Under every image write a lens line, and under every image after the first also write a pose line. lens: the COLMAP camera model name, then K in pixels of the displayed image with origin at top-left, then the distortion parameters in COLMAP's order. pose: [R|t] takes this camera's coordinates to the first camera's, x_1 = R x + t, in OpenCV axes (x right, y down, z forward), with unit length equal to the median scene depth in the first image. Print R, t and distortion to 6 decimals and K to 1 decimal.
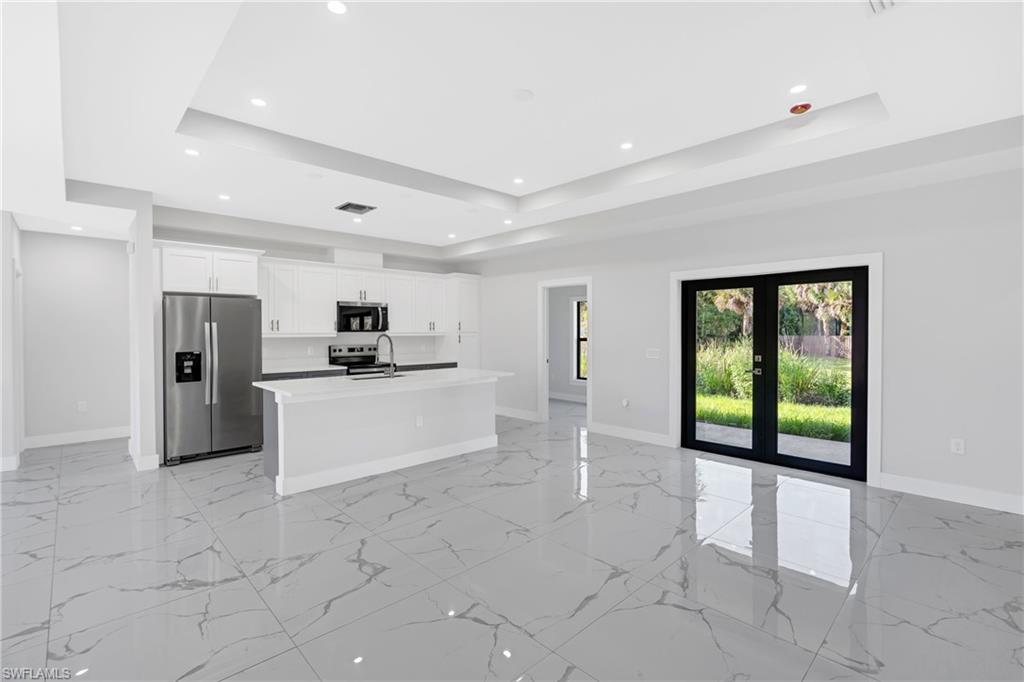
lens RADIAL K [[464.6, 0, 511.0], [0, 464.6, 333.3], [0, 0, 1]] dist [-0.012894, 0.005958]
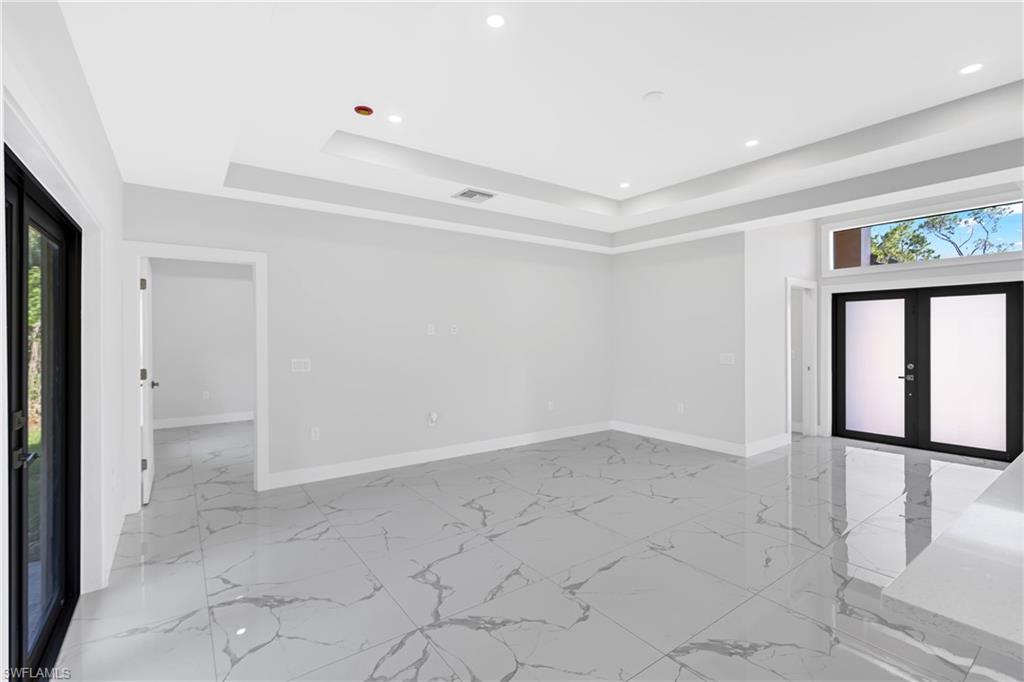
lens RADIAL K [[464.6, 0, 512.5], [0, 464.6, 339.6], [0, 0, 1]] dist [-0.012894, 0.005958]
pose [[-0.991533, 0.000325, 0.129856, 0.117118], [0.002720, 0.999830, 0.018263, -0.009936], [-0.129828, 0.018461, -0.991365, 1.189851]]
